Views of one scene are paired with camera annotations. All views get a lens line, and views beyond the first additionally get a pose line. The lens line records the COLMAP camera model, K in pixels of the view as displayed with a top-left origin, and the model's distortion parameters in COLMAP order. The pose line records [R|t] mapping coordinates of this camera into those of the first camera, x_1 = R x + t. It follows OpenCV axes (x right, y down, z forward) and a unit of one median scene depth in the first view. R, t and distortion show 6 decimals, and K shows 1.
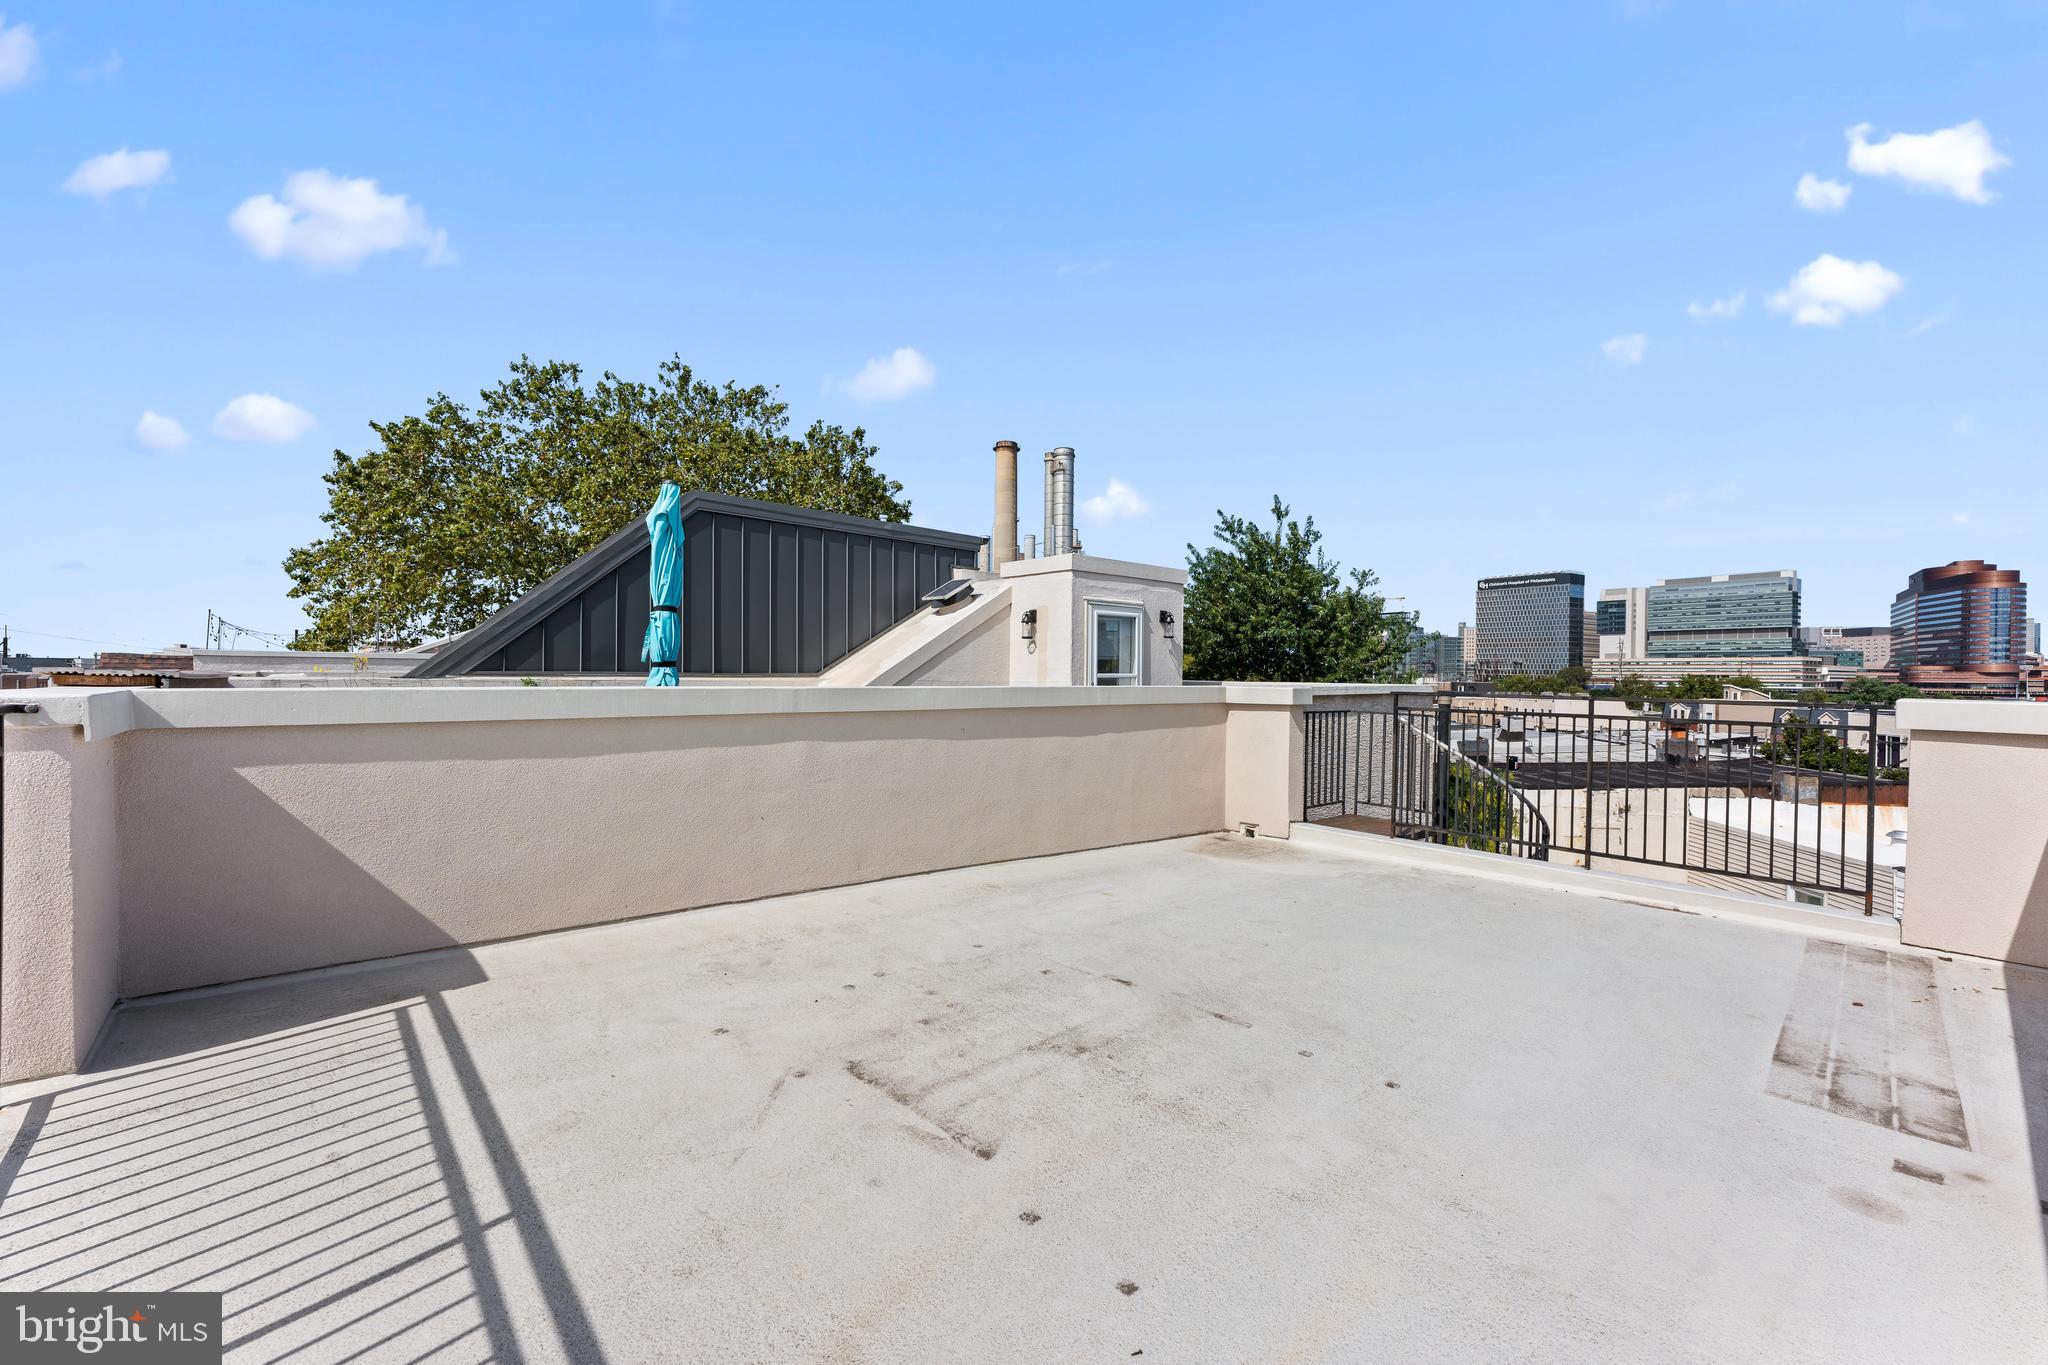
lens RADIAL K [[828.1, 0, 1014.4], [0, 828.1, 681.8], [0, 0, 1]] dist [-0.001086, -0.000193]
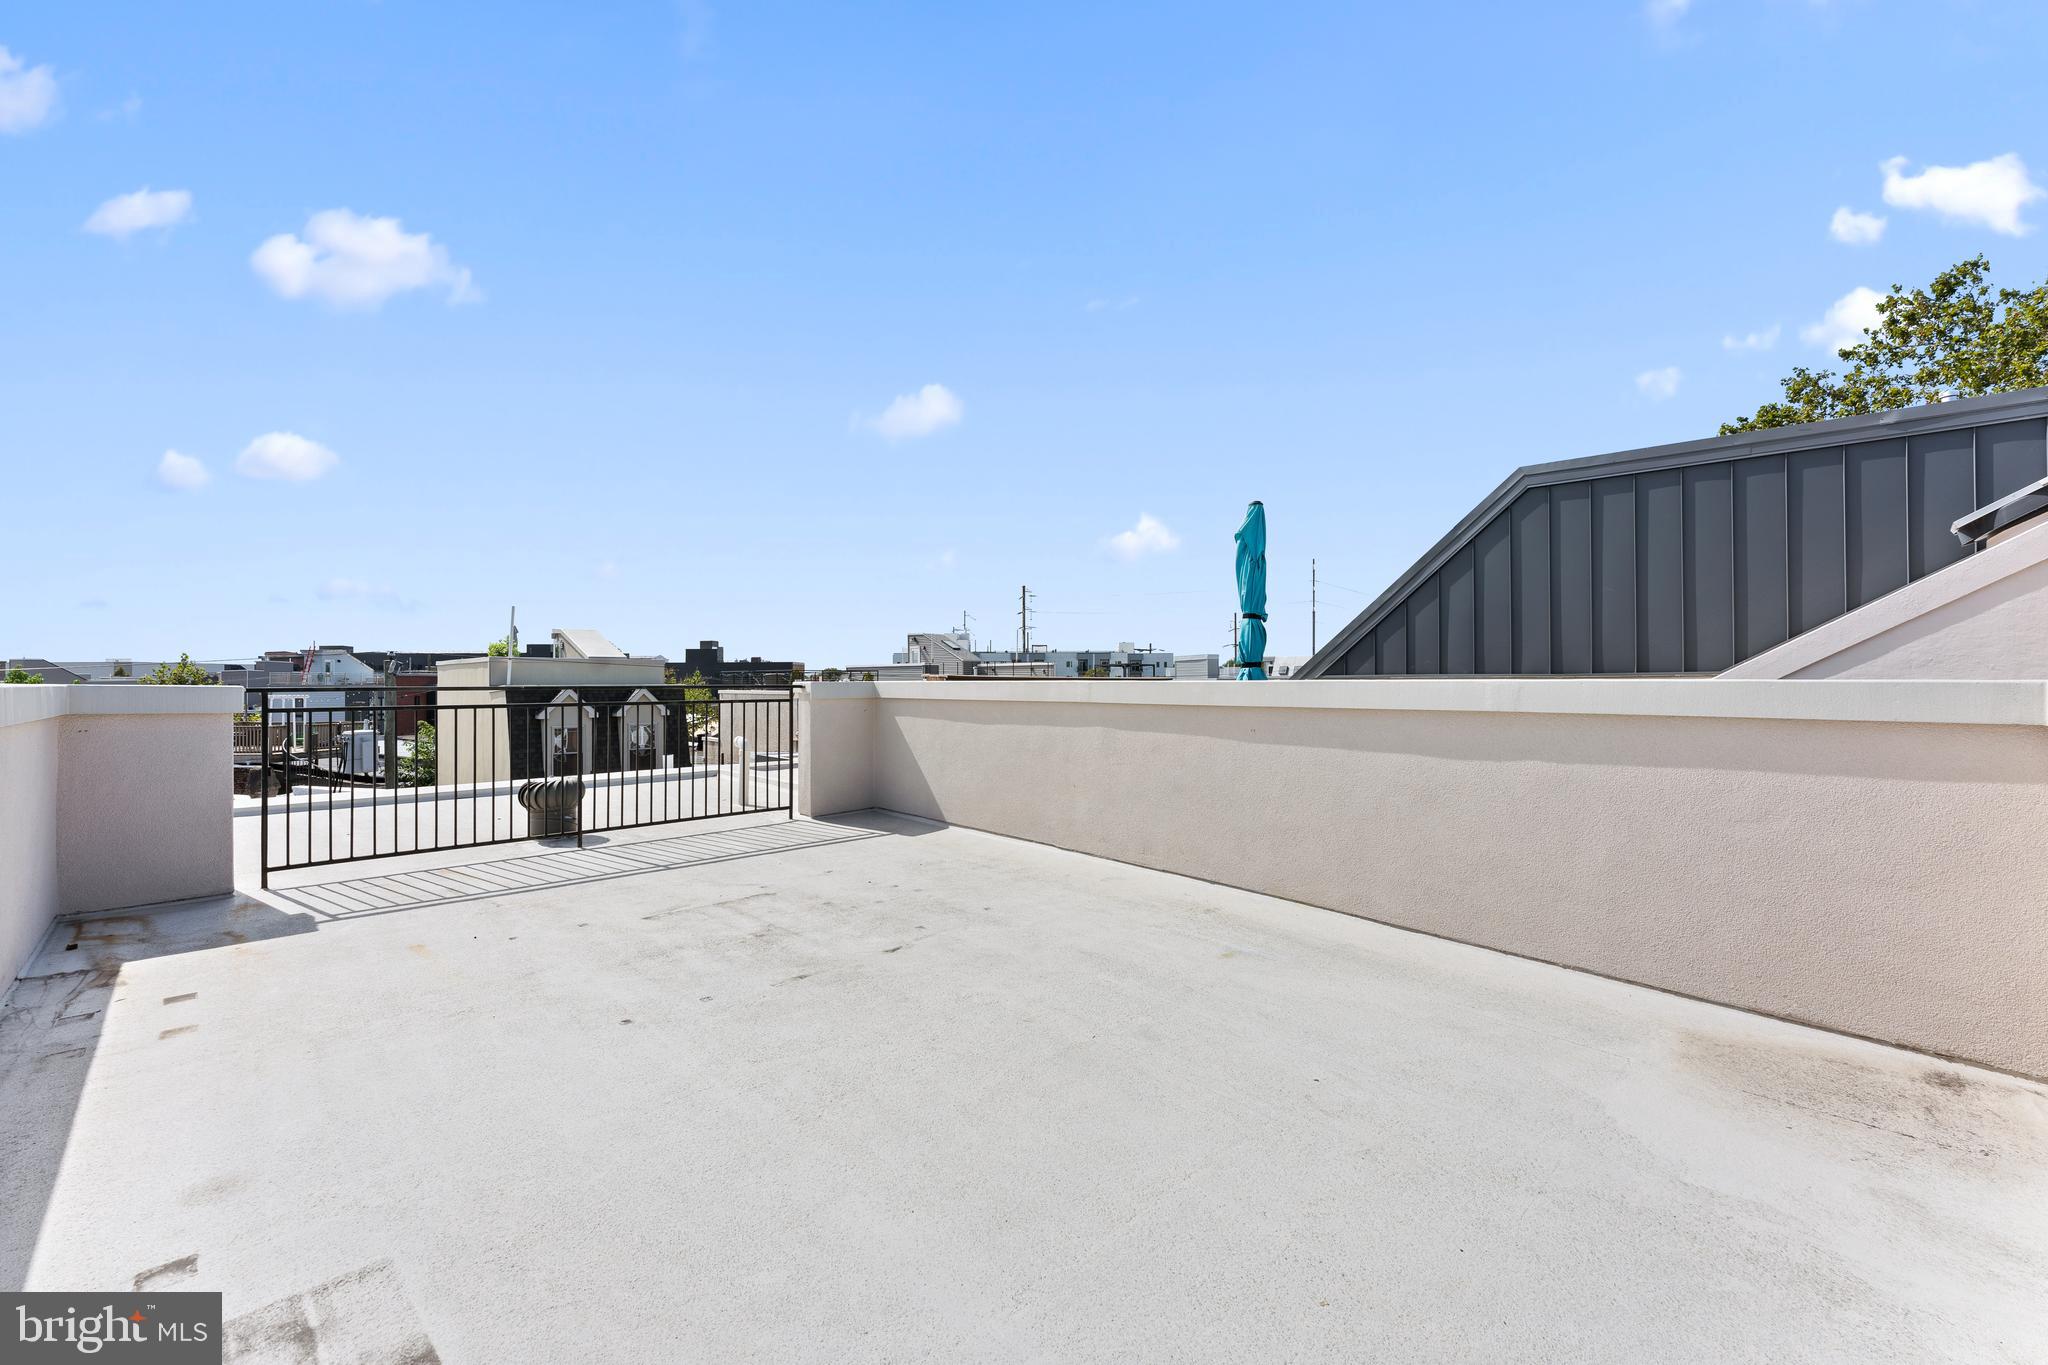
lens RADIAL K [[828.1, 0, 1014.4], [0, 828.1, 681.8], [0, 0, 1]] dist [-0.001086, -0.000193]
pose [[0.056435, -0.011526, -0.998340, 1.232044], [-0.010029, 0.999876, -0.012111, 0.034030], [0.998356, 0.010696, 0.056312, 1.123560]]
